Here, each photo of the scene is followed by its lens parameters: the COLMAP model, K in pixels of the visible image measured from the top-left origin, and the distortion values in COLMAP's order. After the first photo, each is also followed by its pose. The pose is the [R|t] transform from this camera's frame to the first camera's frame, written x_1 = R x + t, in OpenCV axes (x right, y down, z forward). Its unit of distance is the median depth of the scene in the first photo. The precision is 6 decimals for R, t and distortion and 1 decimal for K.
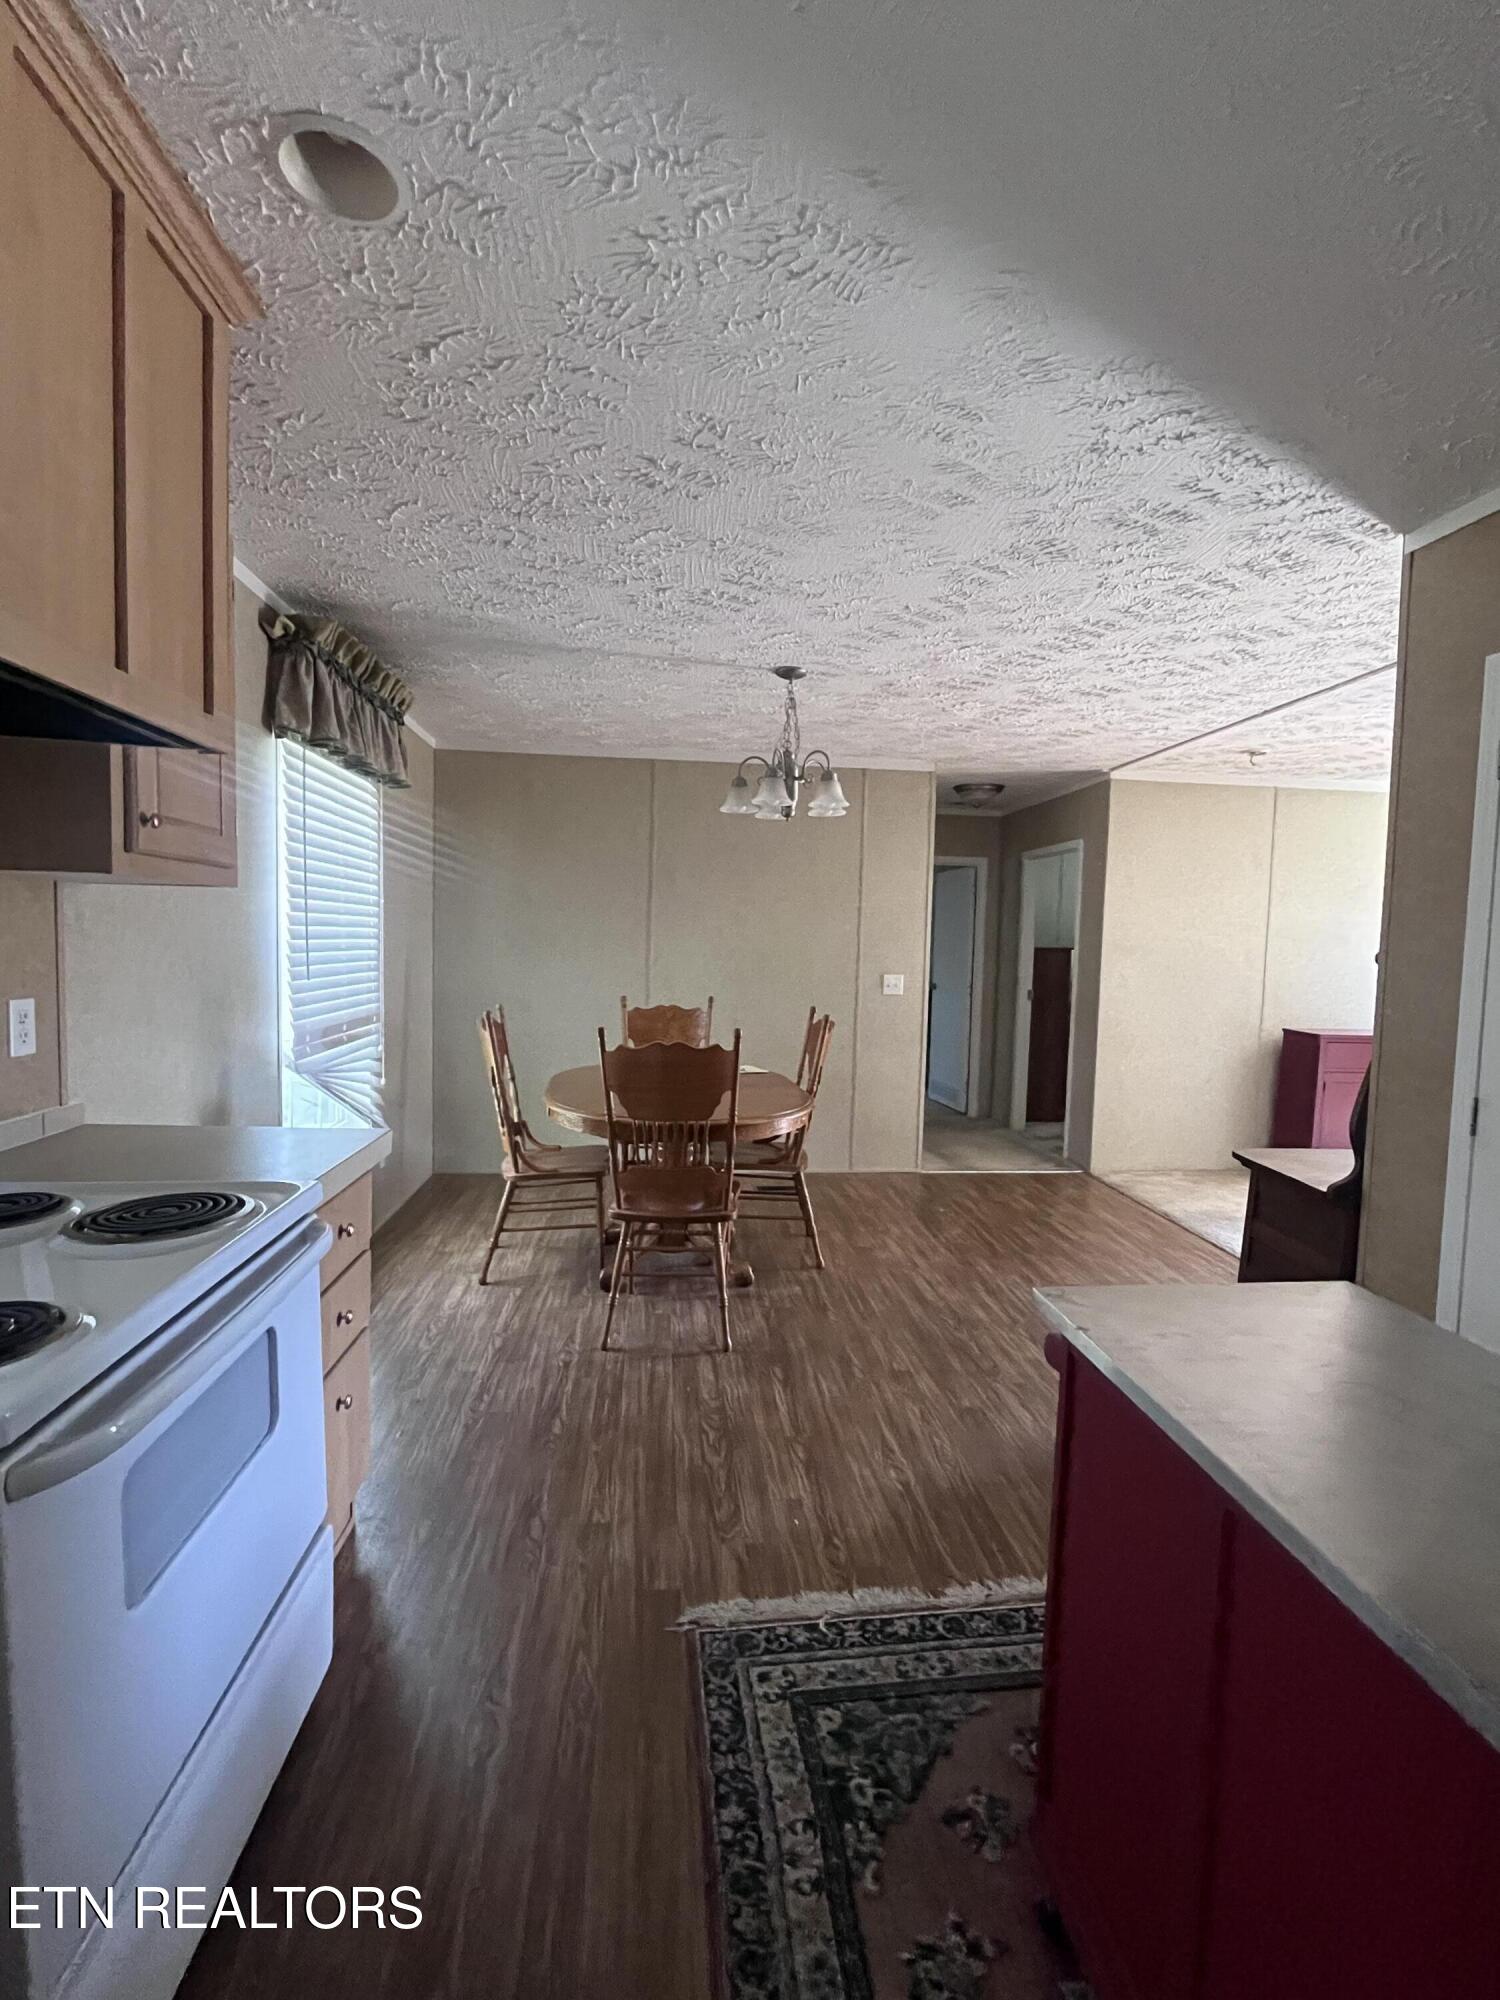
lens RADIAL K [[899.9, 0, 750.0], [0, 899.9, 1000.0], [0, 0, 1]] dist [-0.000549, -0.000083]
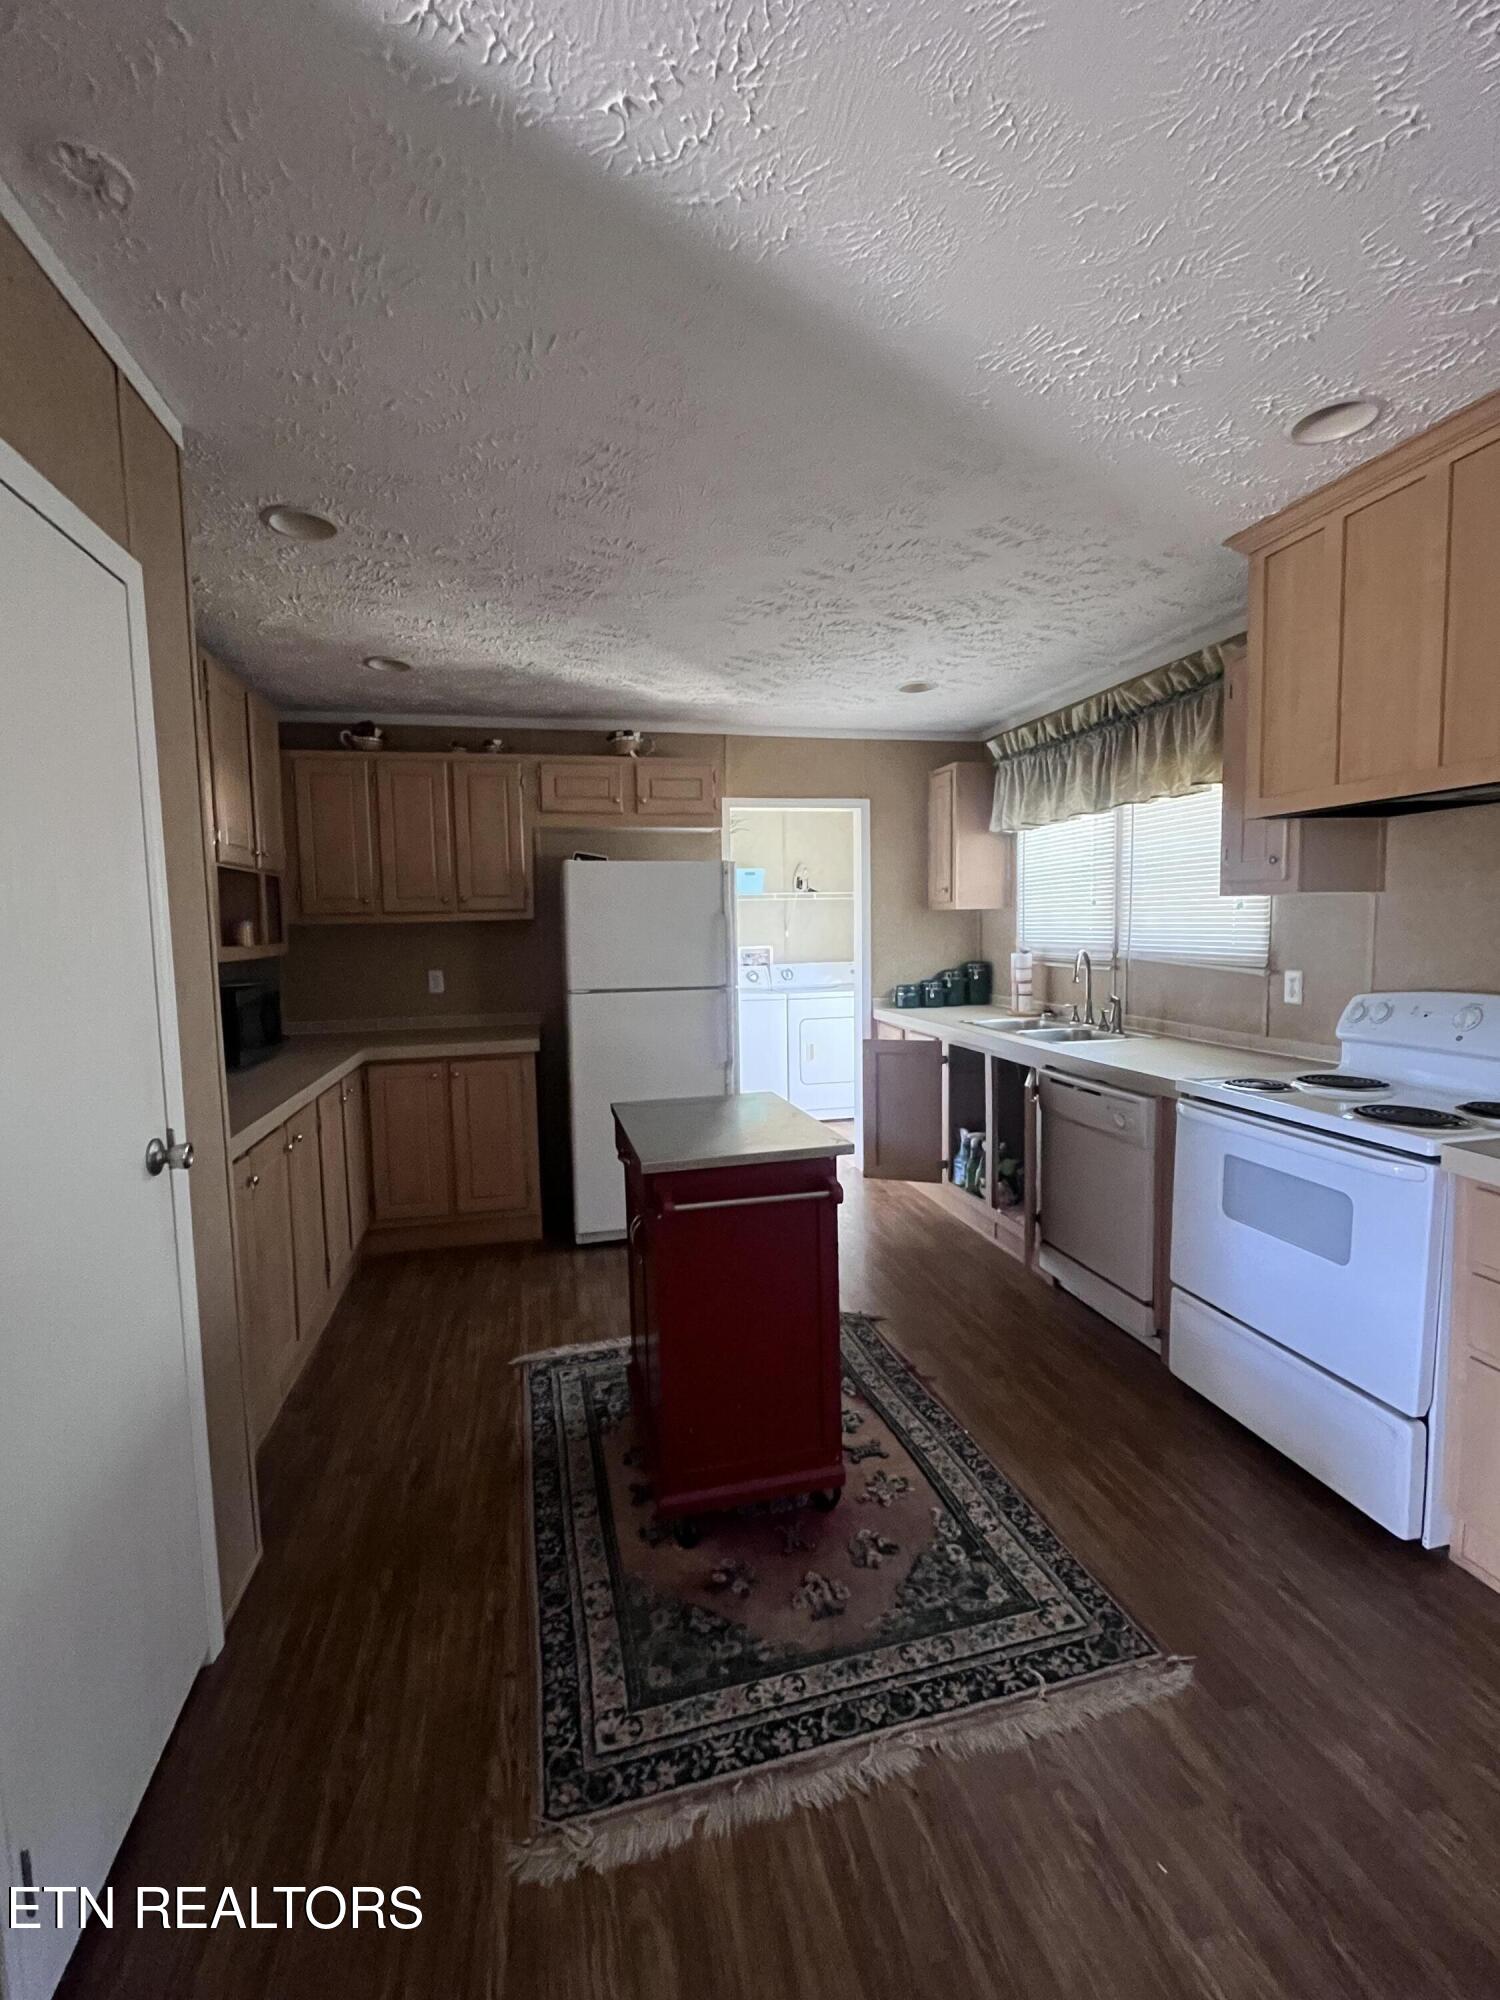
lens RADIAL K [[899.9, 0, 750.0], [0, 899.9, 1000.0], [0, 0, 1]] dist [-0.000549, -0.000083]
pose [[-0.991947, 0.001355, -0.126647, 0.516176], [-0.017586, 0.988782, 0.148326, -0.131445], [0.125427, 0.149359, -0.980796, 1.847900]]
